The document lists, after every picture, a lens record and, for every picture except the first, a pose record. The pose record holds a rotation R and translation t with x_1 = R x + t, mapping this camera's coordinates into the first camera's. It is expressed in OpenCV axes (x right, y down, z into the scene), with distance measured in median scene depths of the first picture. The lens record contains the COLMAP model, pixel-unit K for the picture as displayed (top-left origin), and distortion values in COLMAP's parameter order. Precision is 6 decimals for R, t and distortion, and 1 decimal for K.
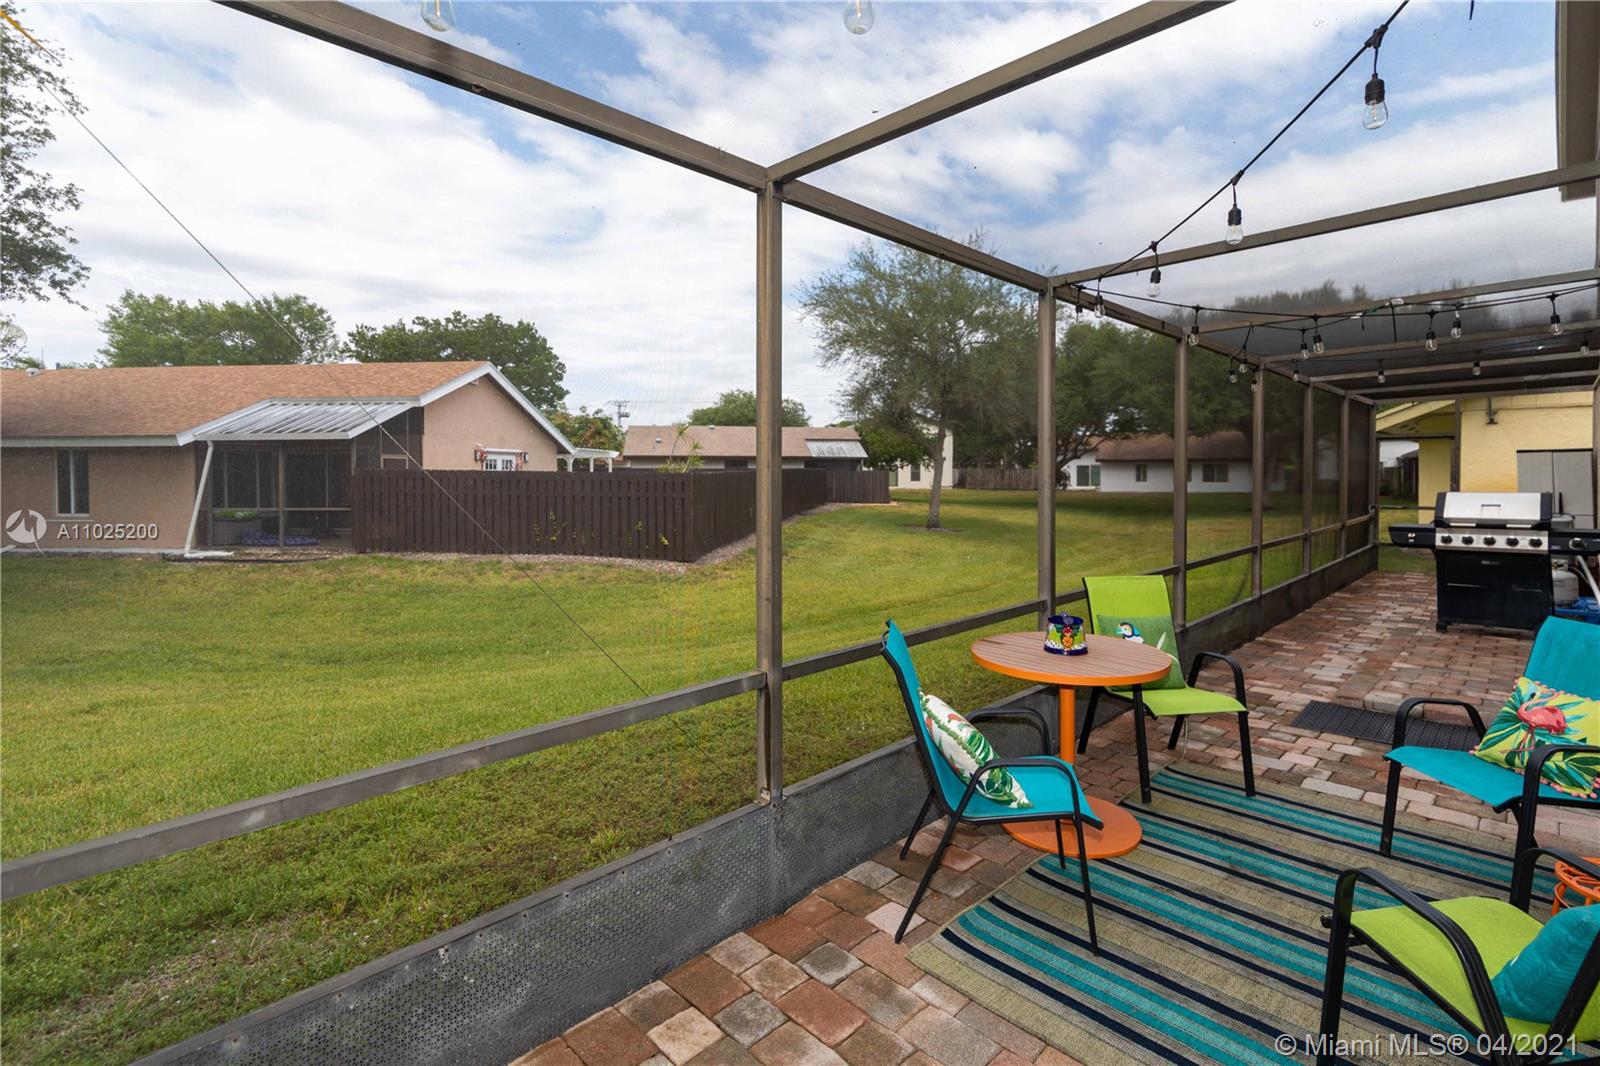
lens RADIAL K [[747.7, 0, 835.4], [0, 747.7, 539.9], [0, 0, 1]] dist [0.000804, -0.000612]
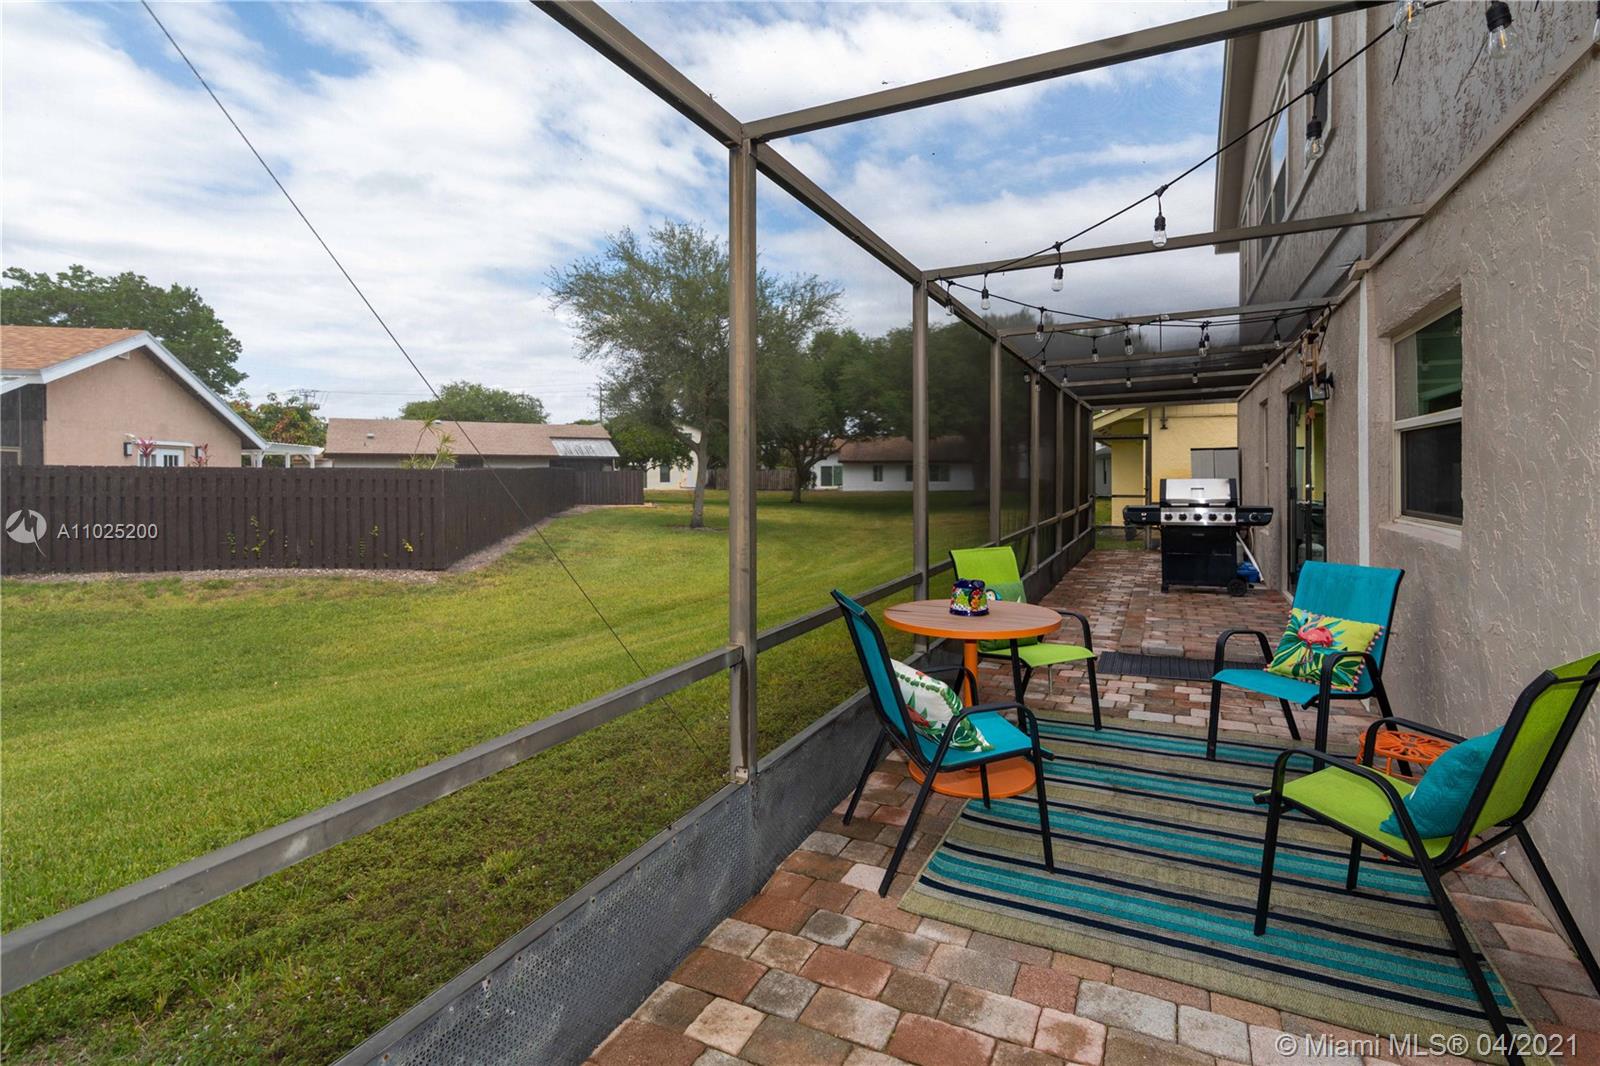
lens RADIAL K [[747.7, 0, 835.4], [0, 747.7, 539.9], [0, 0, 1]] dist [0.000804, -0.000612]
pose [[0.942946, -0.032026, 0.331403, -0.125179], [0.032836, 0.999456, 0.003157, 0.017163], [-0.331324, 0.007905, 0.943484, 0.018996]]
